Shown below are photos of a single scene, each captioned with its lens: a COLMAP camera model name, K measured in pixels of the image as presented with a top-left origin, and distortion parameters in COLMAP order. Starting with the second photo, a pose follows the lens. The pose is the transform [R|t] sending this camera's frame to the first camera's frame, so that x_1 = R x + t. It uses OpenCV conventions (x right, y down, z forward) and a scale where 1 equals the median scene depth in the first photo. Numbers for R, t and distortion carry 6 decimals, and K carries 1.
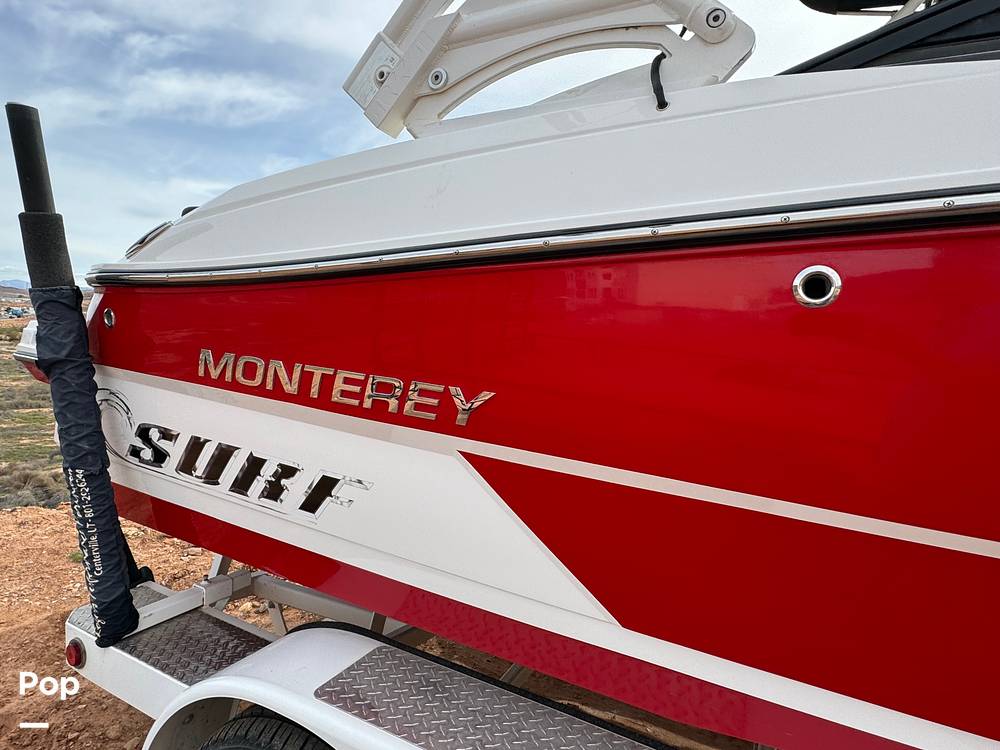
lens RADIAL K [[564.2, 0, 490.6], [0, 564.2, 371.8], [0, 0, 1]] dist [-0.003279, 0.000519]
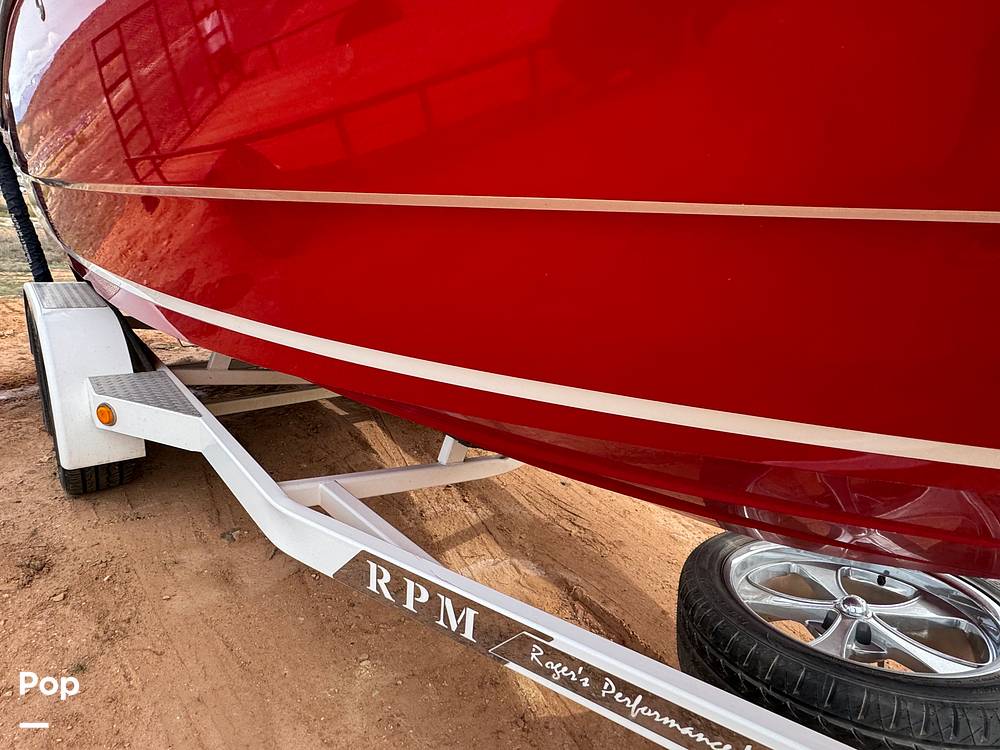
lens RADIAL K [[571.6, 0, 498.6], [0, 571.6, 370.1], [0, 0, 1]] dist [-0.003172, 0.000943]
pose [[0.931305, 0.096273, -0.351285, 2.170677], [-0.030983, 0.981880, 0.186954, 0.319129], [0.362919, -0.163227, 0.917413, -0.595565]]
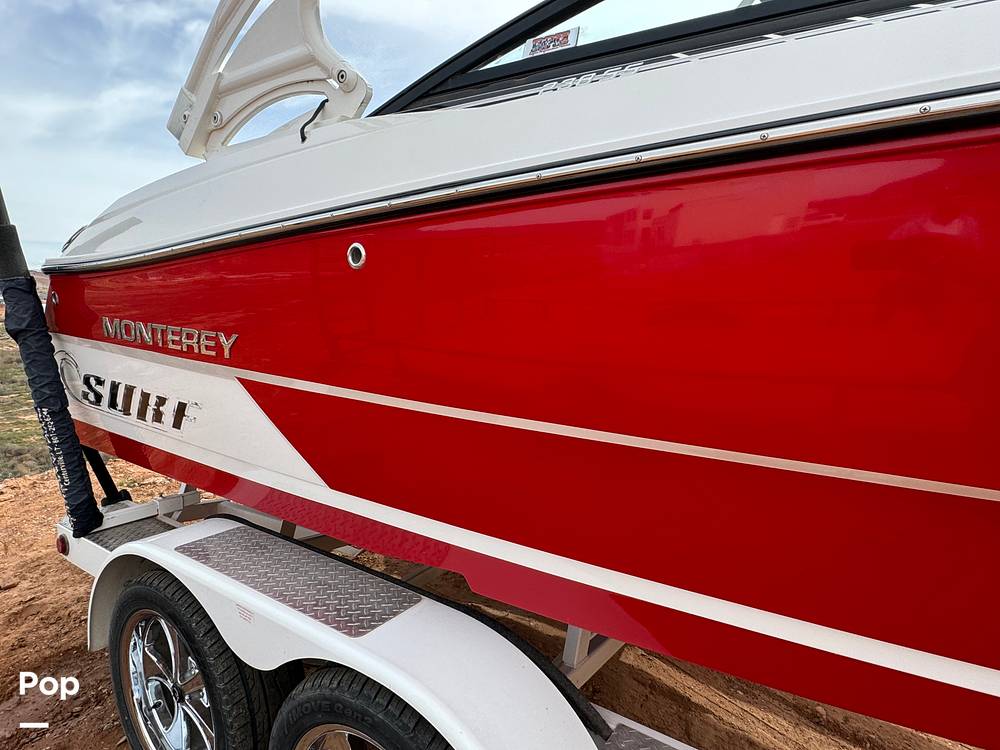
lens RADIAL K [[571.6, 0, 498.6], [0, 571.6, 370.1], [0, 0, 1]] dist [-0.003172, 0.000943]
pose [[0.994157, -0.031531, -0.103233, 0.555819], [0.036708, 0.998142, 0.048635, 0.053498], [0.101507, -0.052140, 0.993467, -0.295192]]
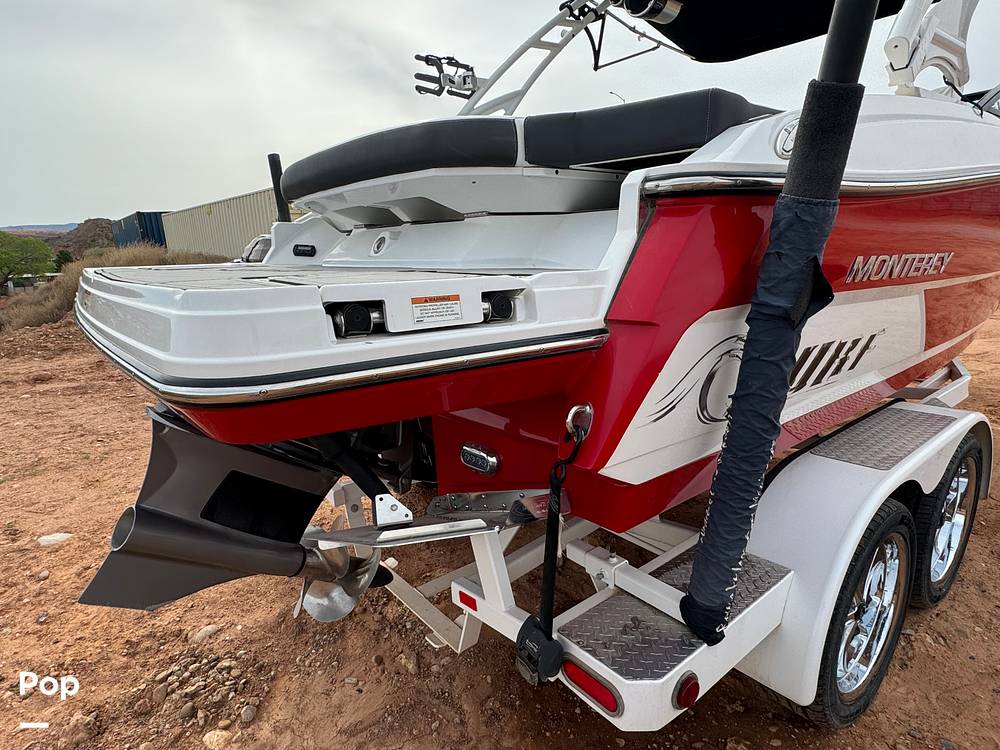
lens RADIAL K [[561.4, 0, 501.7], [0, 561.4, 369.2], [0, 0, 1]] dist [-0.000611, -0.002719]
pose [[0.398222, -0.280745, 0.873270, -1.611032], [0.119248, 0.959778, 0.254177, -0.169620], [-0.909505, 0.002917, 0.415683, 1.059596]]
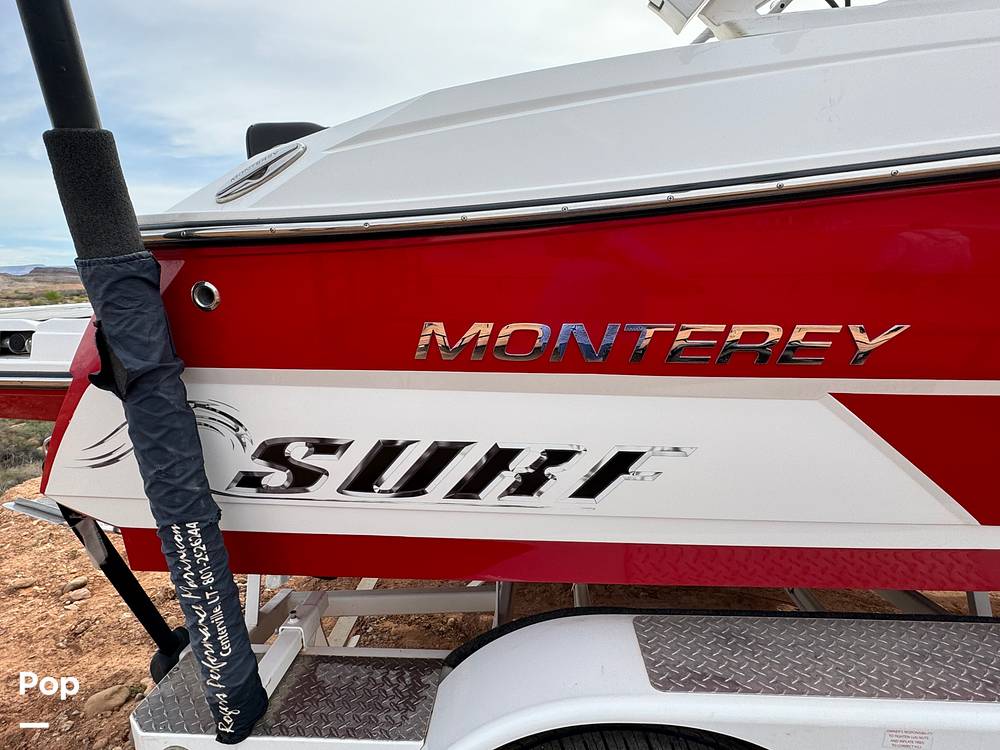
lens RADIAL K [[564.2, 0, 490.6], [0, 564.2, 371.8], [0, 0, 1]] dist [-0.003279, 0.000519]
pose [[0.915789, -0.157083, 0.369670, -0.645341], [0.113959, 0.984149, 0.135881, -0.060511], [-0.385155, -0.082311, 0.919174, 0.255891]]
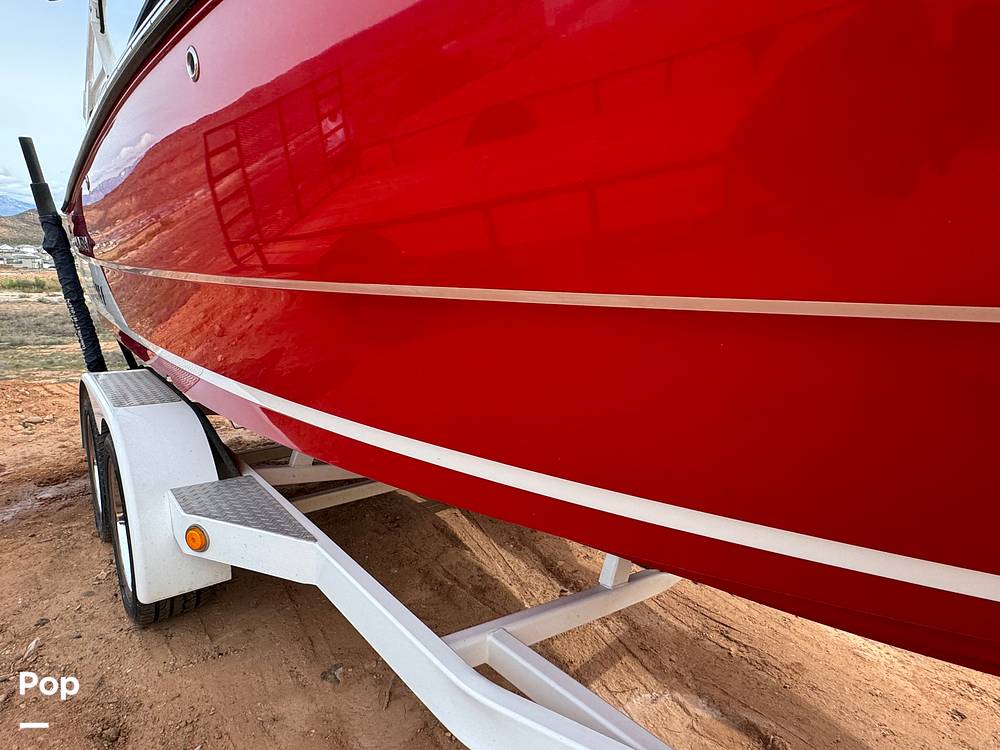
lens RADIAL K [[572.4, 0, 497.0], [0, 572.4, 365.7], [0, 0, 1]] dist [-0.000671, 0.001128]
pose [[0.924867, 0.022864, -0.379603, 1.779834], [0.011825, 0.995979, 0.088801, 0.266674], [0.380107, -0.086618, 0.920878, -0.487222]]
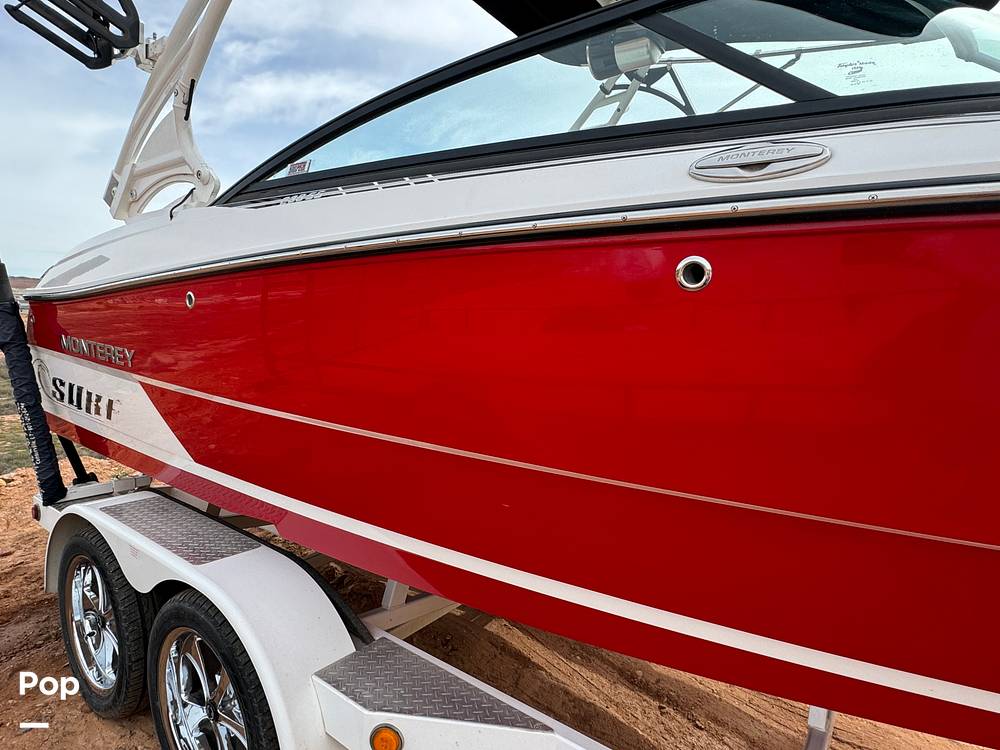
lens RADIAL K [[574.8, 0, 491.1], [0, 574.8, 369.4], [0, 0, 1]] dist [-0.001128, 0.000241]
pose [[0.987390, -0.014930, -0.157603, 1.085055], [0.018565, 0.999594, 0.021615, 0.055559], [0.157217, -0.024269, 0.987266, -0.601304]]
